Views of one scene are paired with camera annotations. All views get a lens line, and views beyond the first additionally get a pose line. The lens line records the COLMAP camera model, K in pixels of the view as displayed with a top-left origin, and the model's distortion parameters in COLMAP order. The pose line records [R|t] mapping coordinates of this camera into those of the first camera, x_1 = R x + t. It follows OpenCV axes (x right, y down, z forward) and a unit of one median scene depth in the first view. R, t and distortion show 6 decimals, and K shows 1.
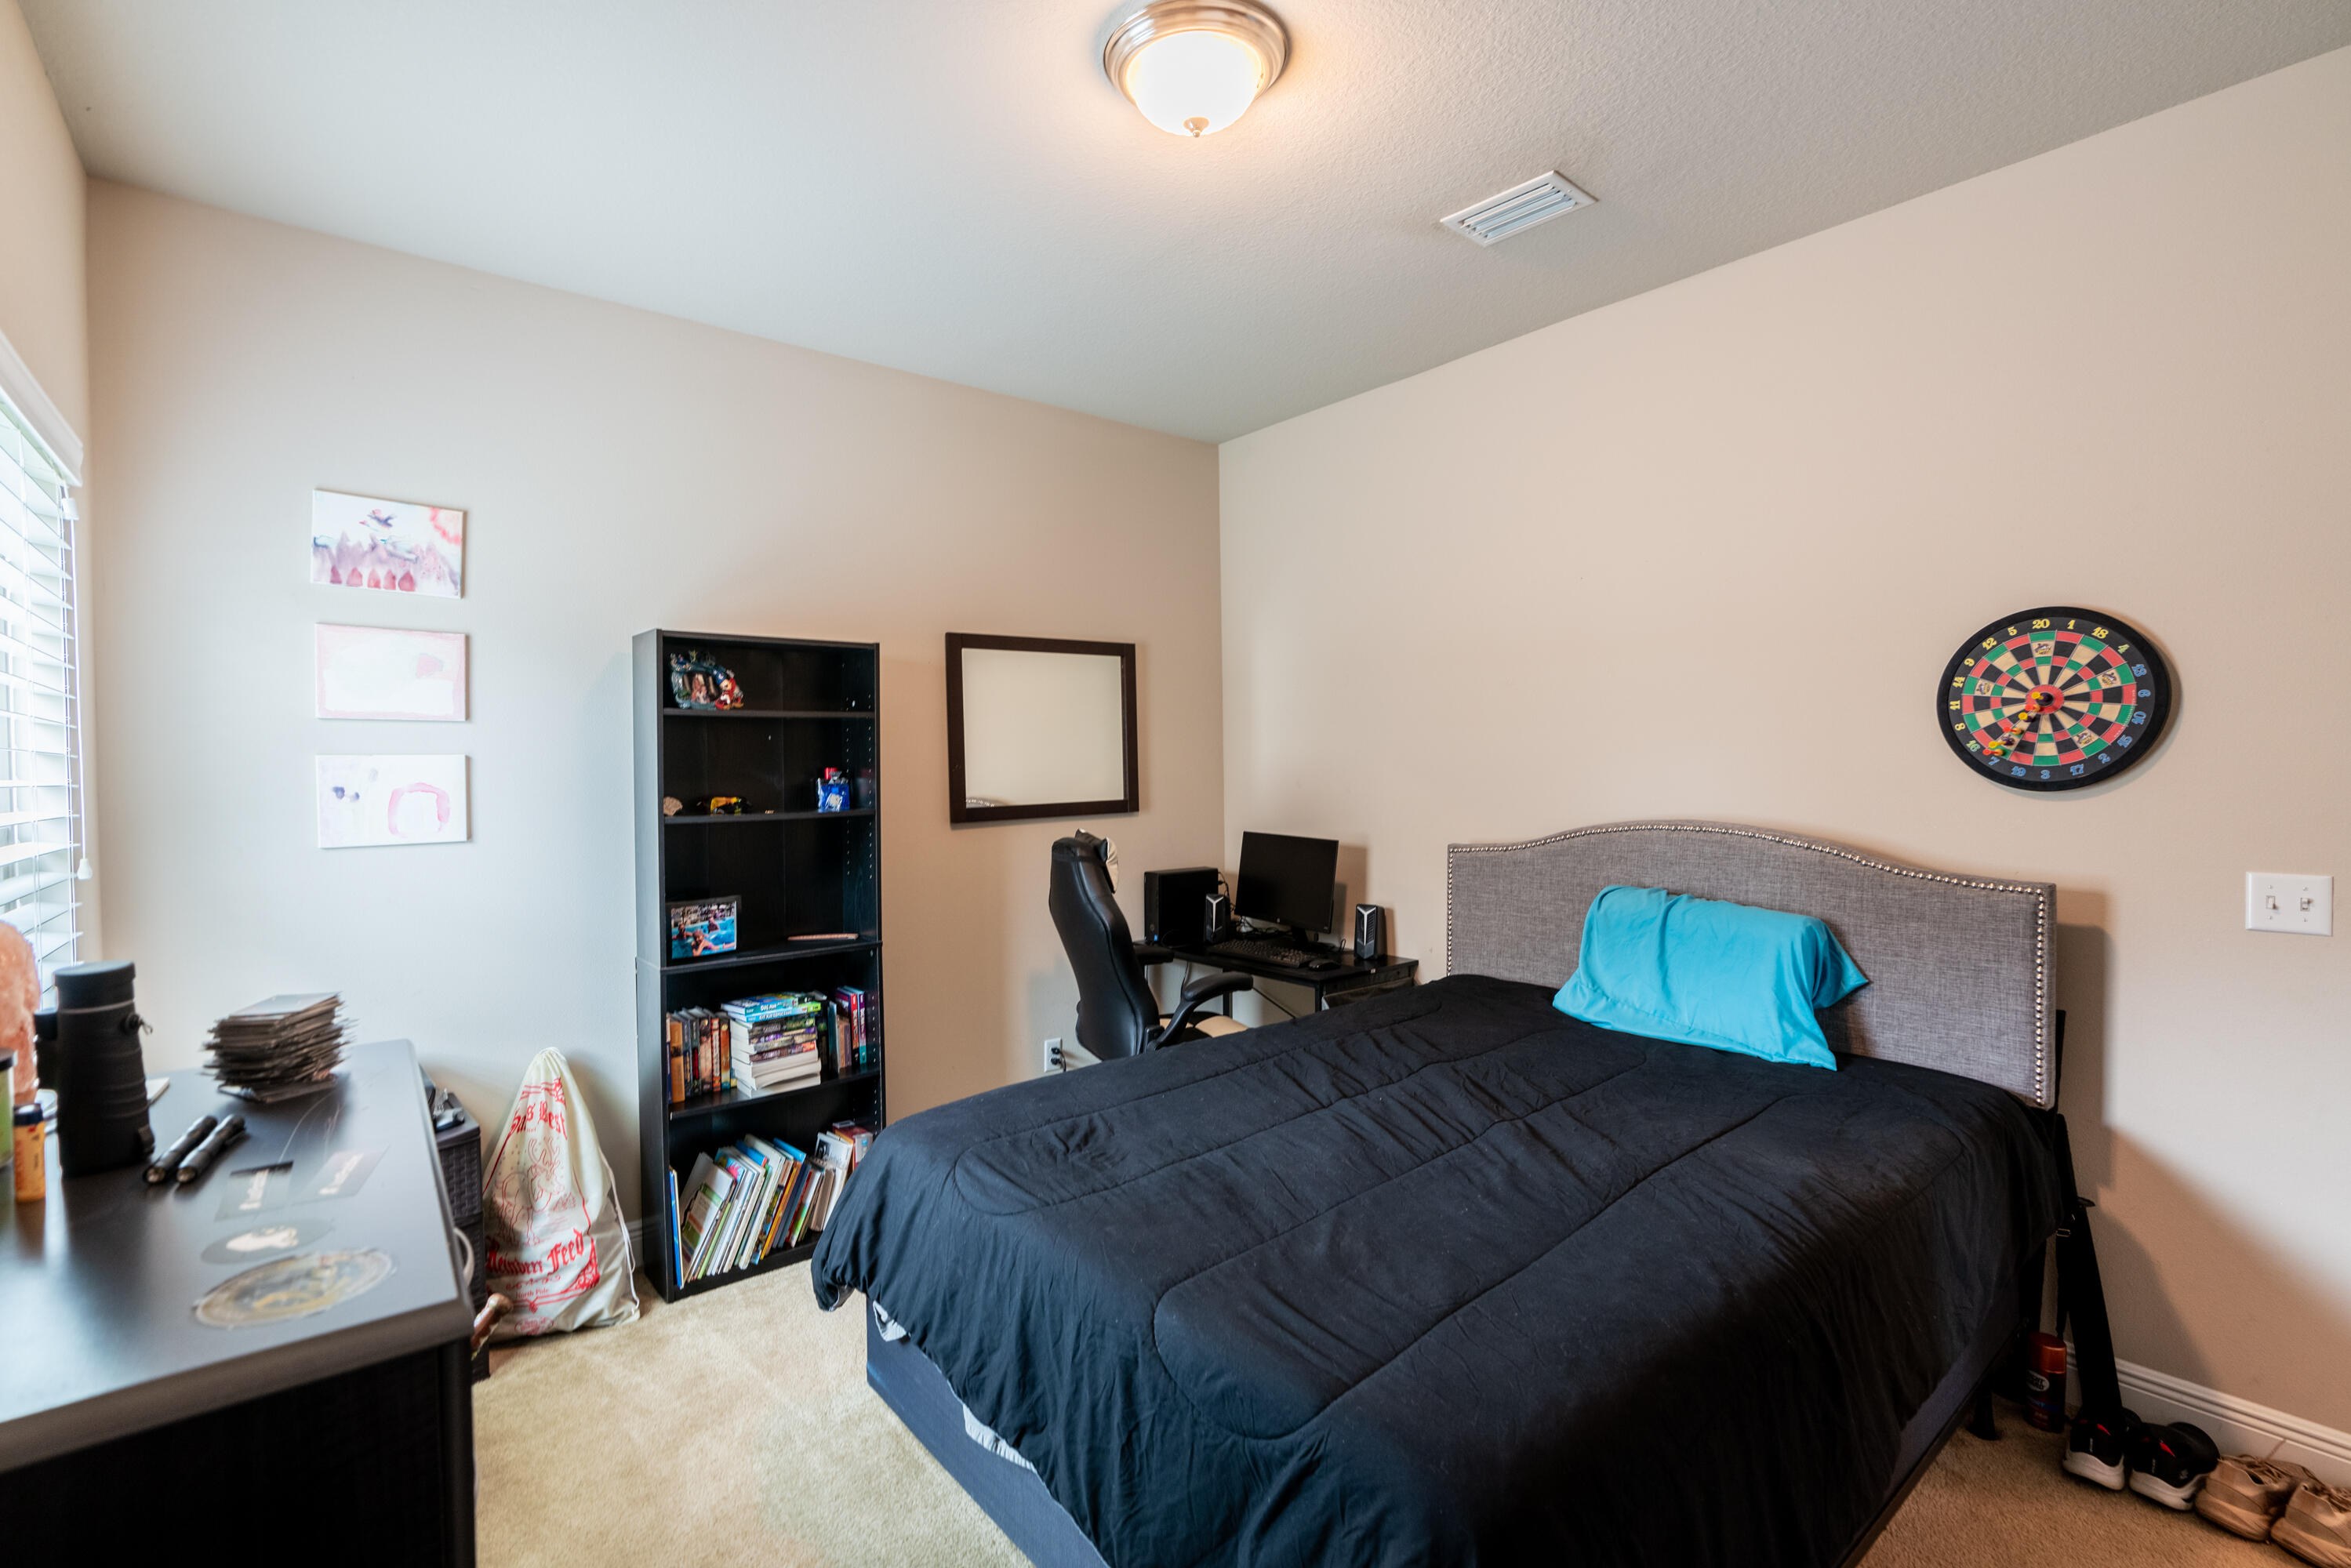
lens RADIAL K [[1064.4, 0, 1175.5], [0, 1064.4, 784.0], [0, 0, 1]] dist [-0.008303, -0.000031]
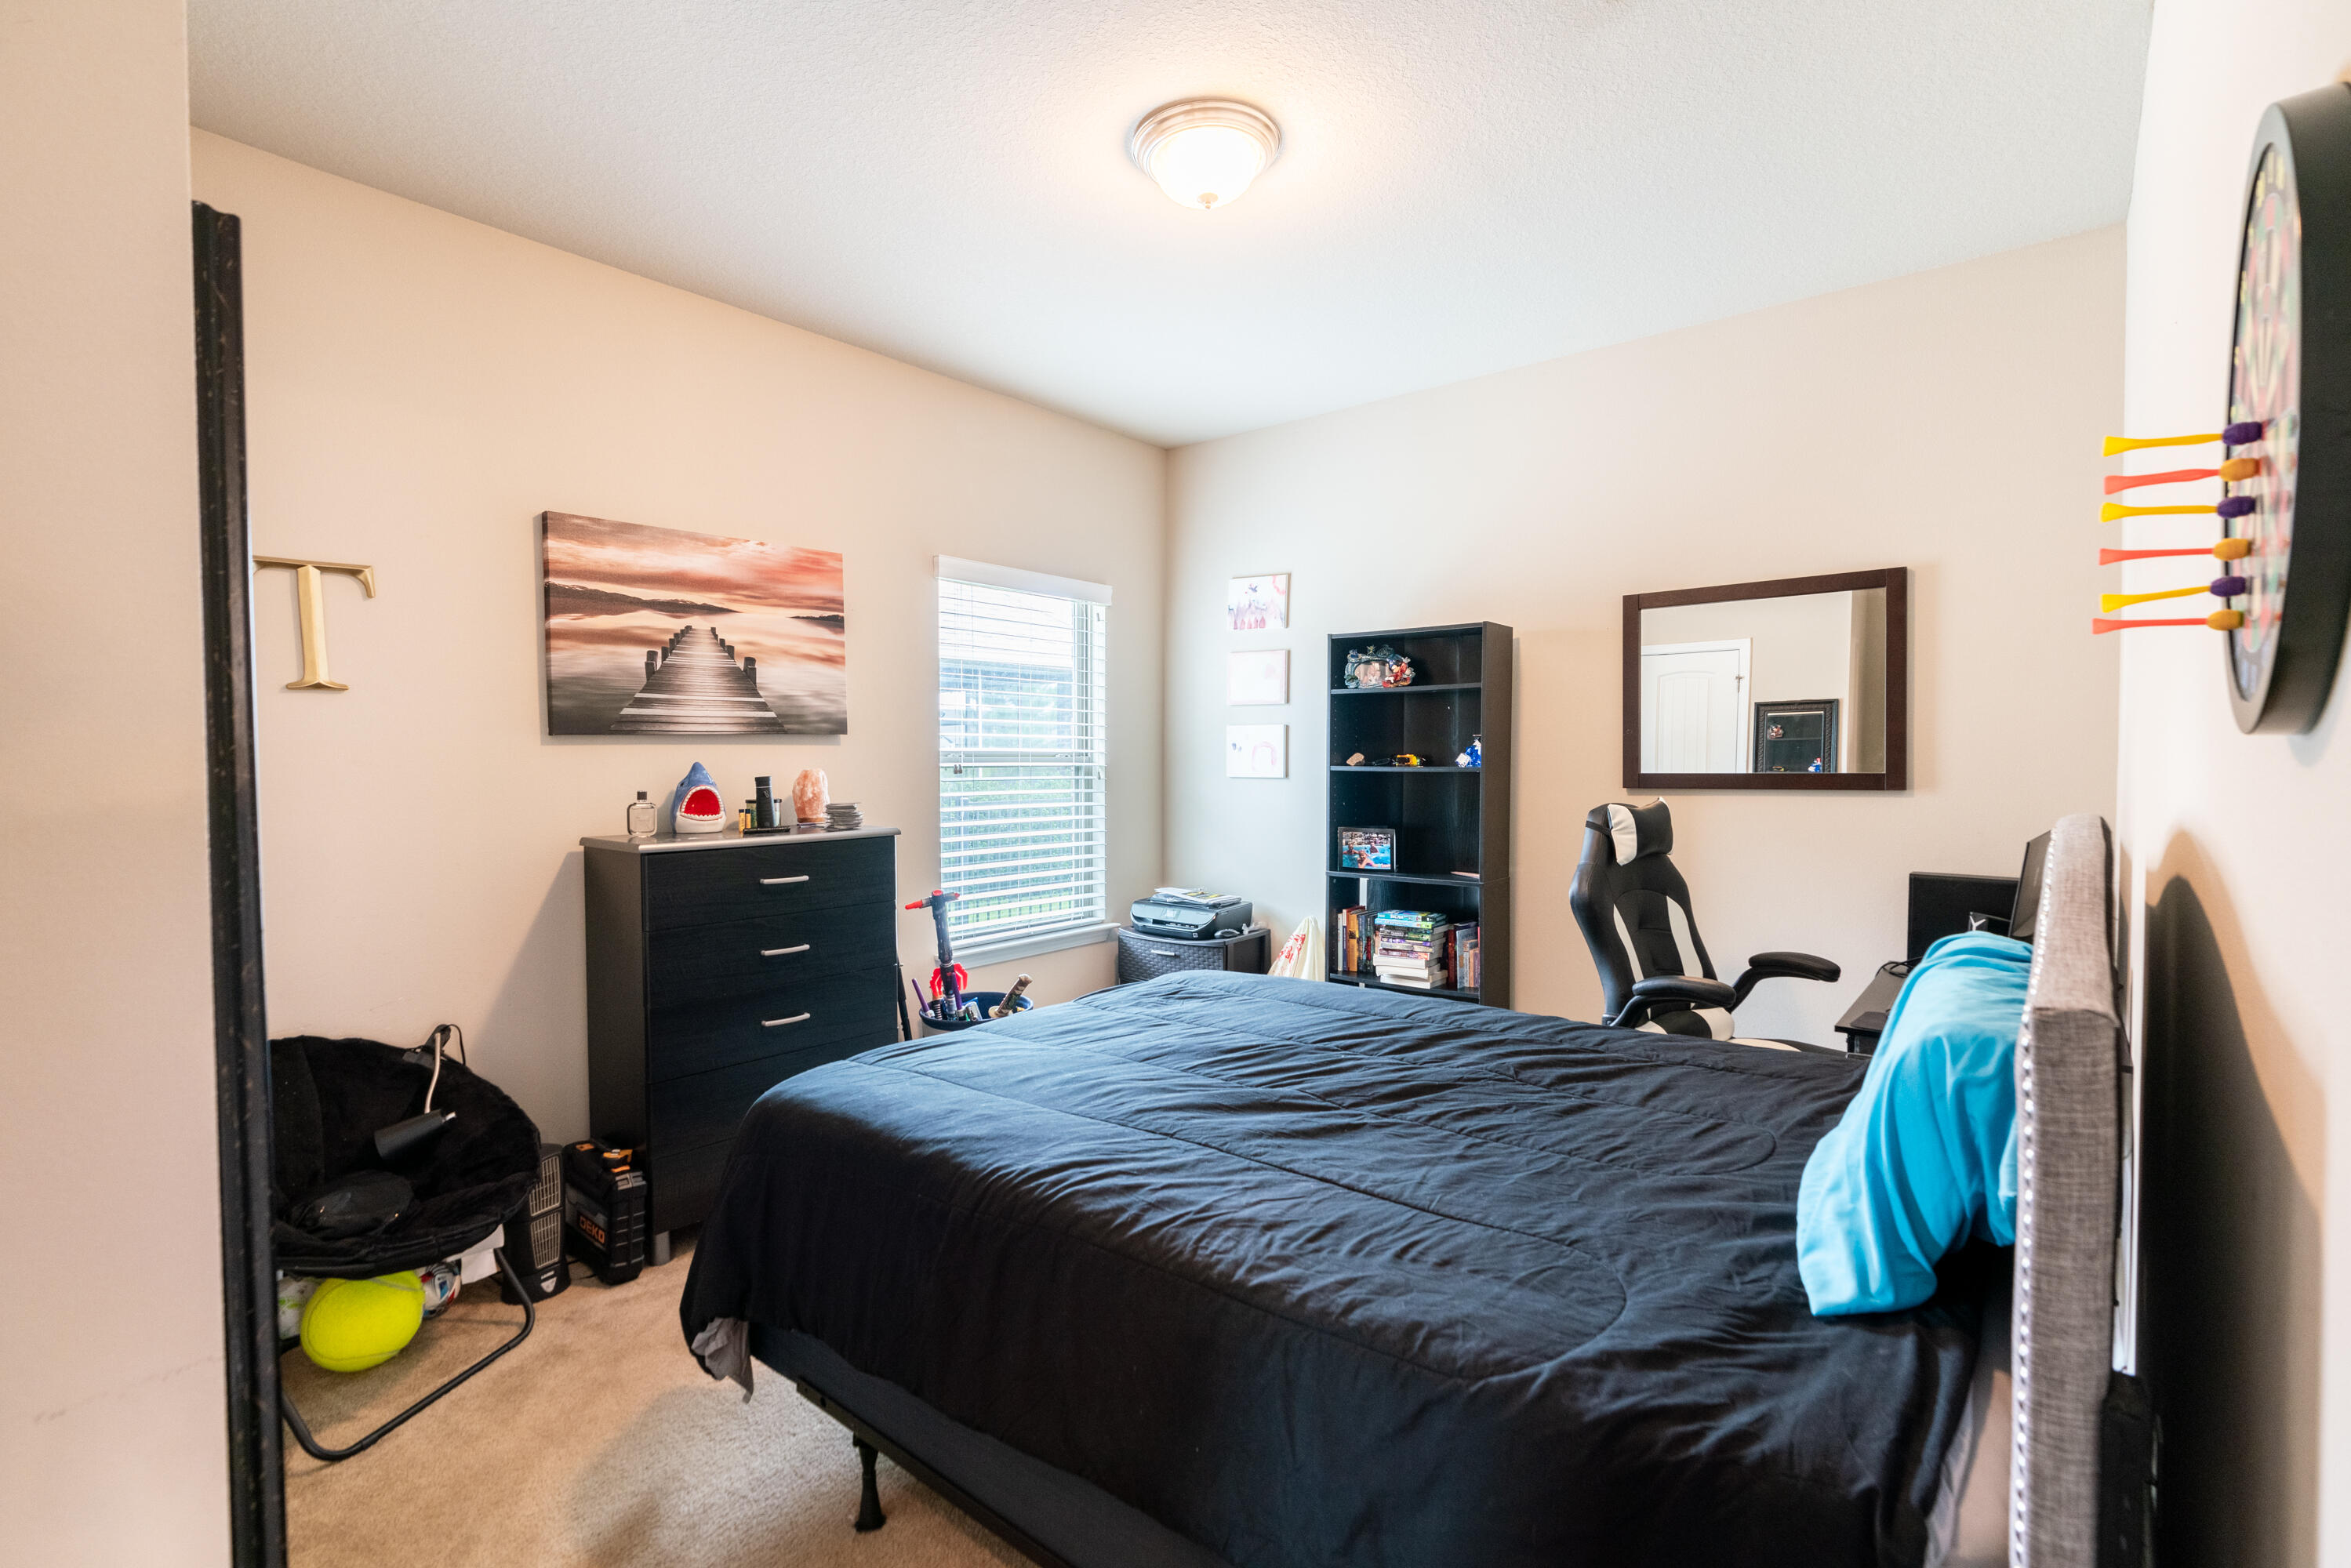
lens RADIAL K [[1059.8, 0, 1175.4], [0, 1059.8, 787.2], [0, 0, 1]] dist [-0.007884, 0.009439]
pose [[0.185574, 0.042280, -0.981720, 0.843897], [-0.024157, 0.998968, 0.038457, 0.009367], [0.982333, 0.016579, 0.186404, 0.502954]]
